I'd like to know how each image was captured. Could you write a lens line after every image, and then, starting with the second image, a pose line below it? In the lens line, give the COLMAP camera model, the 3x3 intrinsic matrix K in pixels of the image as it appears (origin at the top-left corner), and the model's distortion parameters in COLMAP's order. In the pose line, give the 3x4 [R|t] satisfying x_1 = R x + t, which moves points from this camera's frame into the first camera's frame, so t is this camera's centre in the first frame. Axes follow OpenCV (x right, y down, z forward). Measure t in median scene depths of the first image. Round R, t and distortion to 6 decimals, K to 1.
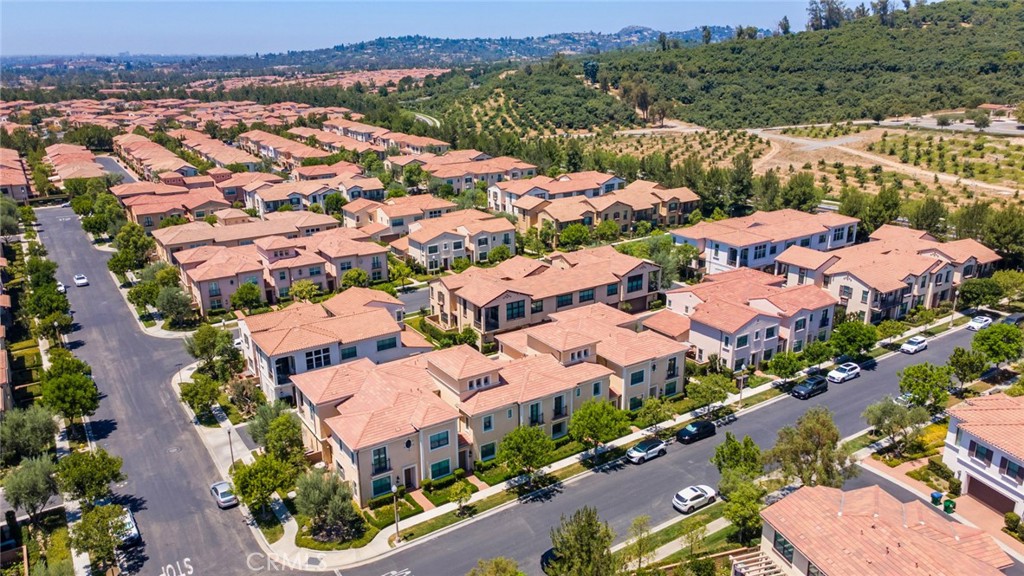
lens RADIAL K [[746.6, 0, 506.0], [0, 746.6, 291.5], [0, 0, 1]] dist [0.037274, 0.005284]
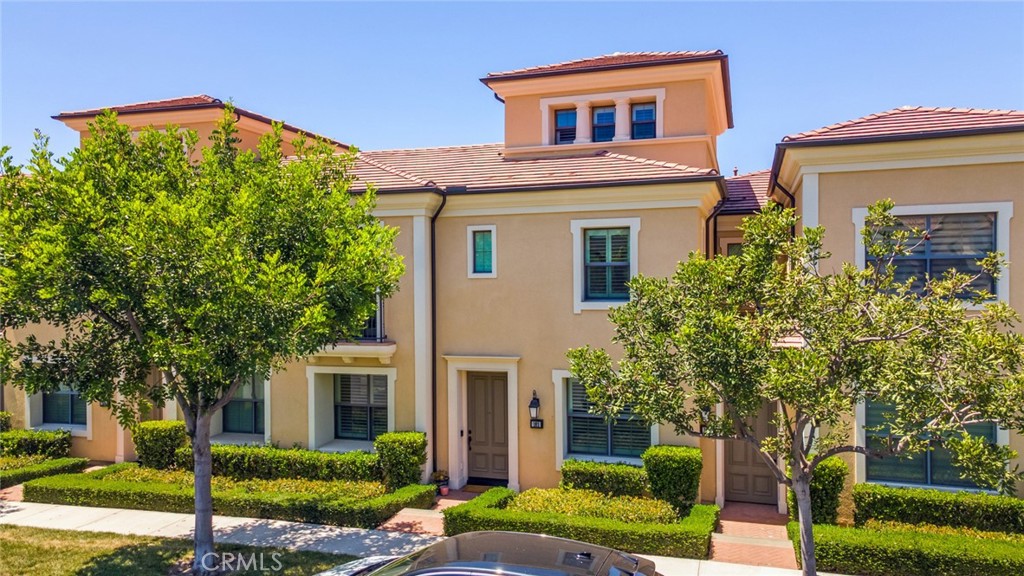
lens RADIAL K [[746.6, 0, 506.0], [0, 746.6, 291.5], [0, 0, 1]] dist [0.037274, 0.005284]
pose [[0.633850, 0.015173, -0.773308, 0.216604], [-0.235720, 0.956035, -0.174452, 0.152824], [0.736662, 0.292860, 0.609559, 0.763975]]
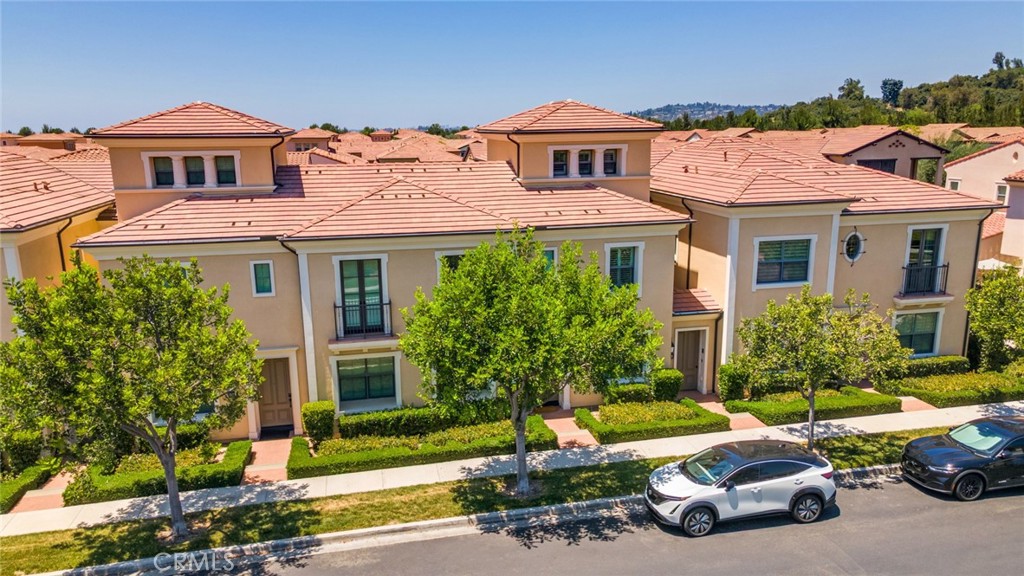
lens RADIAL K [[746.6, 0, 506.0], [0, 746.6, 291.5], [0, 0, 1]] dist [0.037274, 0.005284]
pose [[0.933001, 0.080001, -0.350868, 0.161337], [-0.110061, 0.991694, -0.066552, 0.144452], [0.342630, 0.100710, 0.934057, 0.614669]]
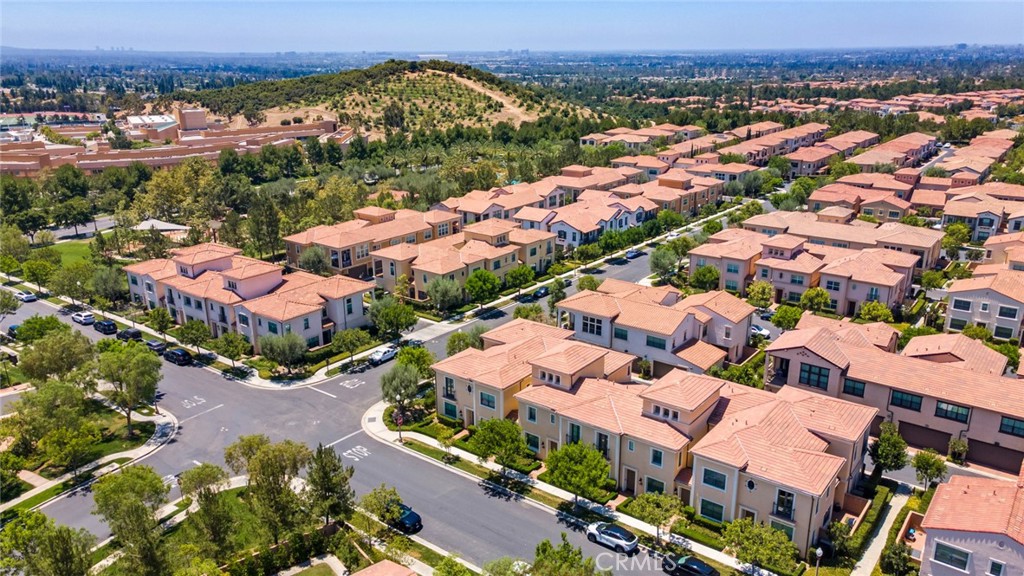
lens RADIAL K [[746.6, 0, 506.0], [0, 746.6, 291.5], [0, 0, 1]] dist [0.037274, 0.005284]
pose [[0.333842, 0.300425, -0.893473, 0.661622], [-0.287074, 0.935230, 0.207201, -0.146144], [0.897852, 0.187320, 0.398464, 0.422012]]
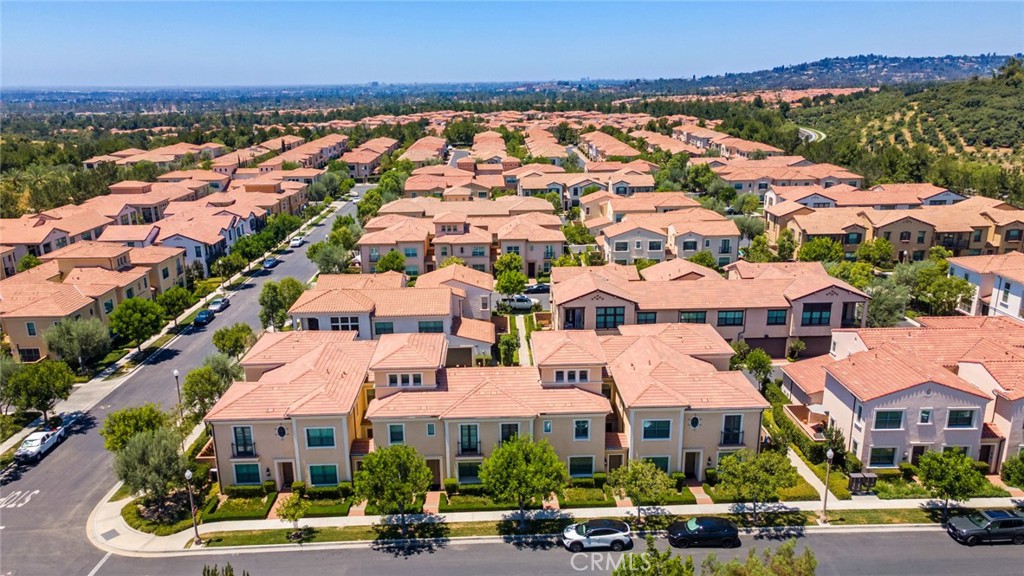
lens RADIAL K [[746.6, 0, 506.0], [0, 746.6, 291.5], [0, 0, 1]] dist [0.037274, 0.005284]
pose [[0.853673, 0.144723, -0.500298, 0.341491], [-0.158876, 0.987192, 0.014473, 0.004728], [0.495985, 0.067130, 0.865732, 0.312082]]
